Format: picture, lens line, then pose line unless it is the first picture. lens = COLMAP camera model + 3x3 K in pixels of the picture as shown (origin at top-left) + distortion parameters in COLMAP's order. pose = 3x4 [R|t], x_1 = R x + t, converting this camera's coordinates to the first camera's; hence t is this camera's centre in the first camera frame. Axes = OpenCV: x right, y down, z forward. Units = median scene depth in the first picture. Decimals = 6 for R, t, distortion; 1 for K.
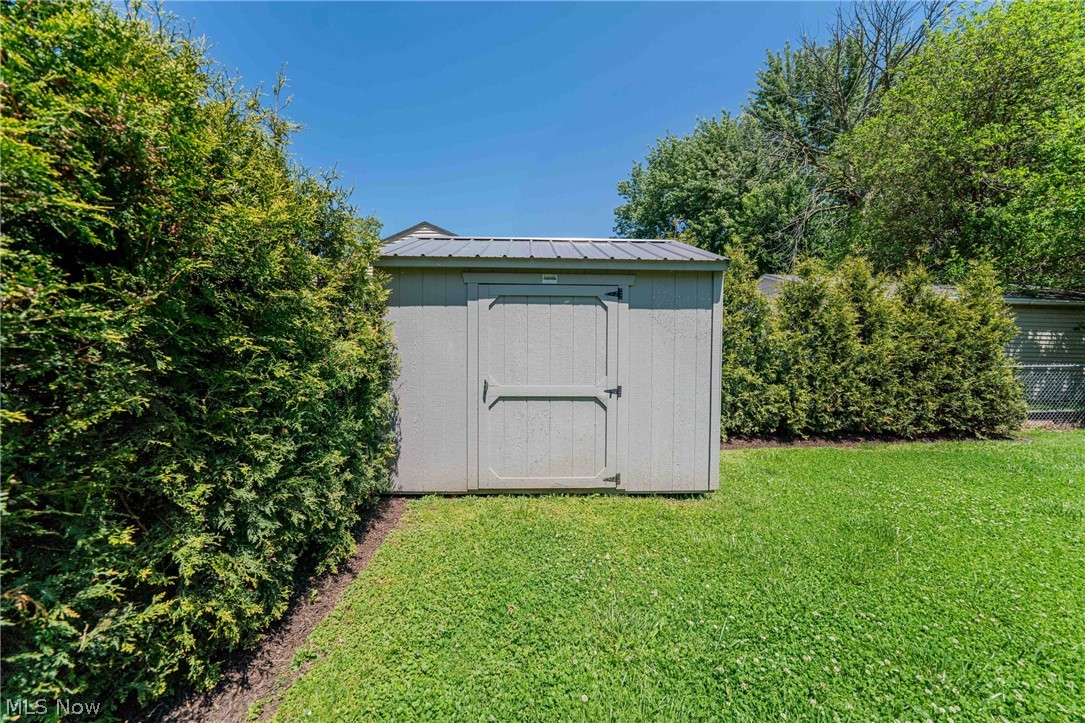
lens RADIAL K [[373.9, 0, 544.7], [0, 373.9, 352.0], [0, 0, 1]] dist [-0.022758, 0.000052]
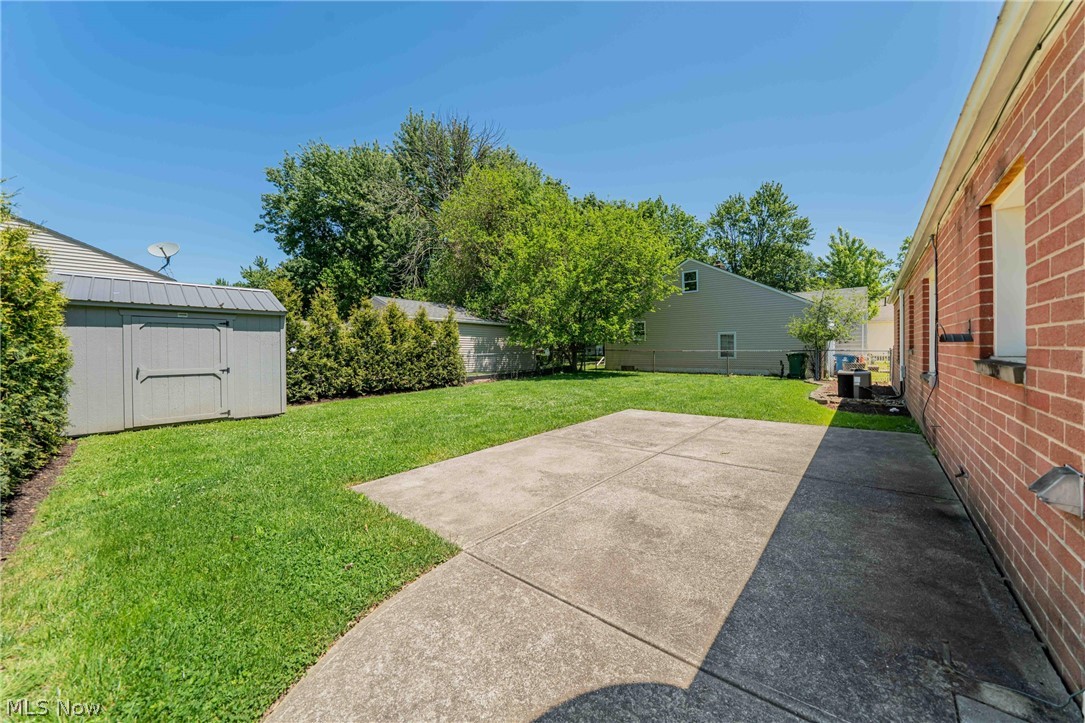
lens RADIAL K [[373.9, 0, 544.7], [0, 373.9, 352.0], [0, 0, 1]] dist [-0.022758, 0.000052]
pose [[0.681305, -0.016789, 0.731807, -0.058044], [0.009503, 0.999856, 0.014090, -0.005037], [-0.731938, -0.002645, 0.681366, -1.004360]]
